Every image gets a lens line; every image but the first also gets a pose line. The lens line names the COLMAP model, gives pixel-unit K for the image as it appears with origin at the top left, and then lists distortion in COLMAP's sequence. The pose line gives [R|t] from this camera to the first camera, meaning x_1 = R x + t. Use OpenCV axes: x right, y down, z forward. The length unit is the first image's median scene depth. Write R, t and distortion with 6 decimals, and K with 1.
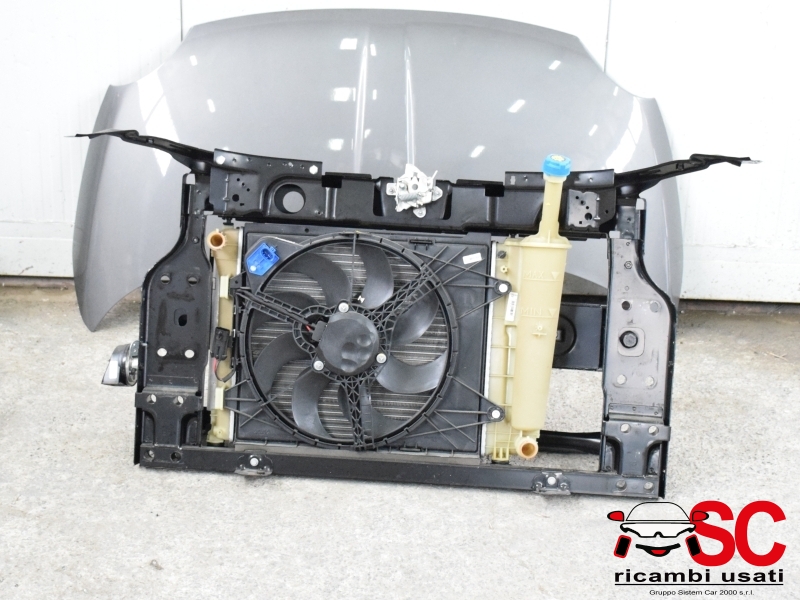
lens RADIAL K [[1567.8, 0, 401.3], [0, 1567.8, 295.3], [0, 0, 1]] dist [-0.011744, 0.000000]
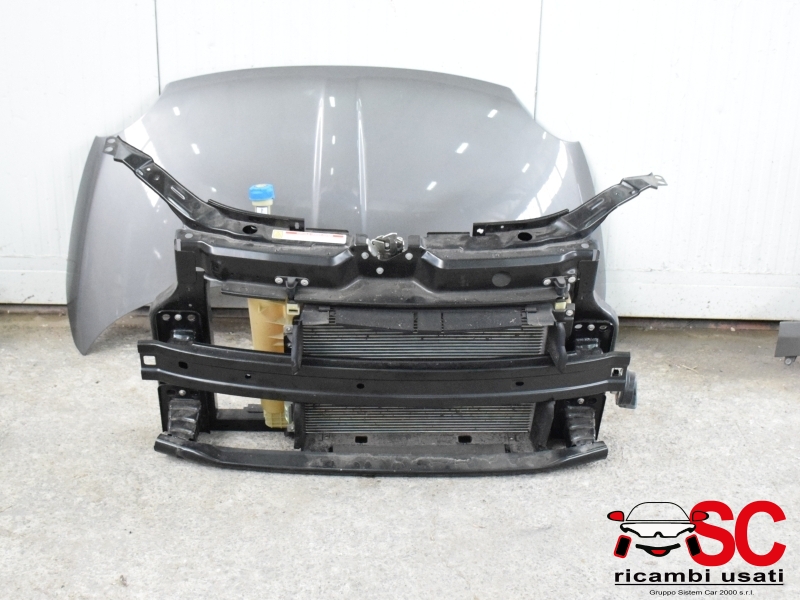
lens RADIAL K [[1274.0, 0, 399.3], [0, 1274.0, 302.1], [0, 0, 1]] dist [-0.020740, 0.000000]
pose [[0.999861, -0.013415, 0.009874, 0.024393], [0.013243, 0.999763, 0.017274, -0.031306], [-0.010104, -0.017140, 0.999802, 0.091419]]
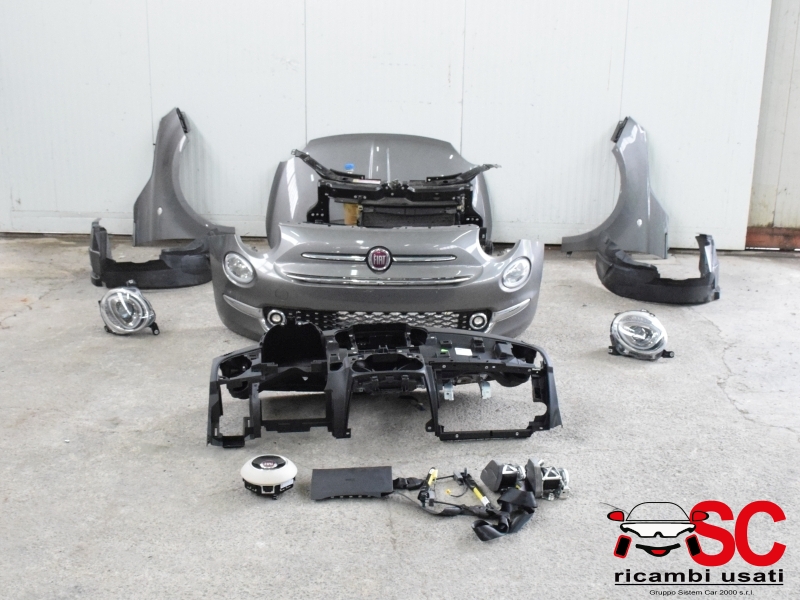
lens RADIAL K [[1005.1, 0, 402.3], [0, 1005.1, 304.3], [0, 0, 1]] dist [-0.025876, 0.000000]
pose [[0.999671, -0.006779, -0.024718, 0.079340], [0.004395, 0.995445, -0.095240, 0.319712], [0.025251, 0.095101, 0.995147, -0.816815]]
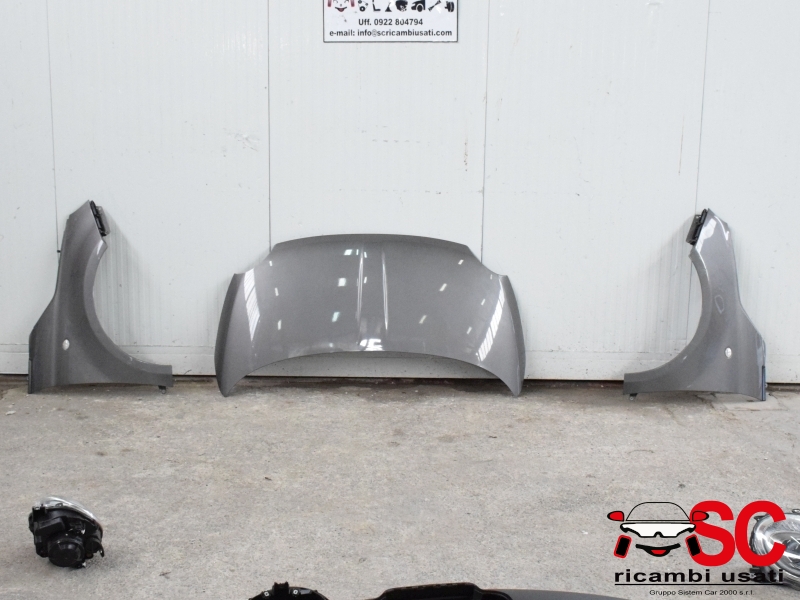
lens RADIAL K [[1115.3, 0, 400.0], [0, 1115.3, 296.6], [0, 0, 1]] dist [-0.013316, 0.000000]
pose [[0.999508, -0.020437, 0.023801, -0.010571], [0.024283, 0.984358, -0.174501, 0.166448], [-0.019863, 0.174993, 0.984369, -0.448780]]
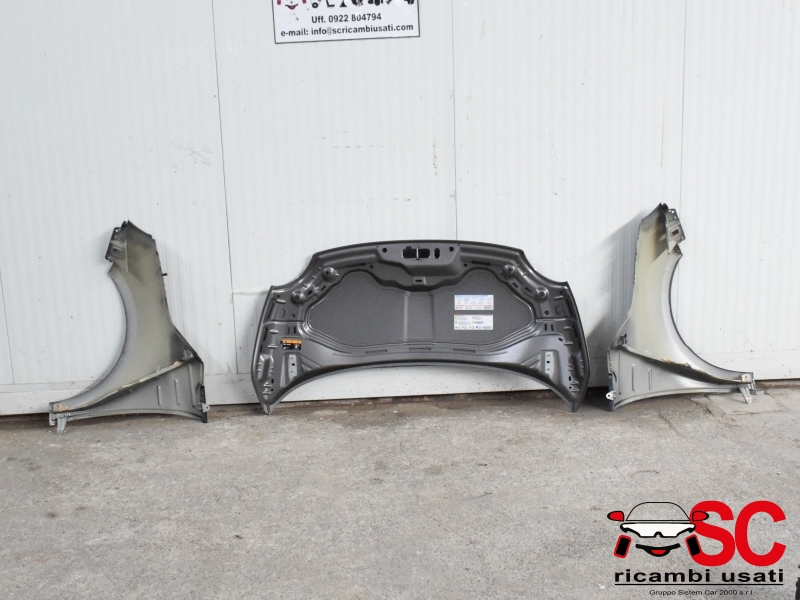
lens RADIAL K [[1005.1, 0, 399.8], [0, 1005.1, 302.1], [0, 0, 1]] dist [-0.025876, 0.000000]
pose [[0.995435, -0.076645, 0.056883, -0.011763], [0.084298, 0.985489, -0.147327, 0.074528], [-0.044765, 0.151449, 0.987451, -0.209583]]
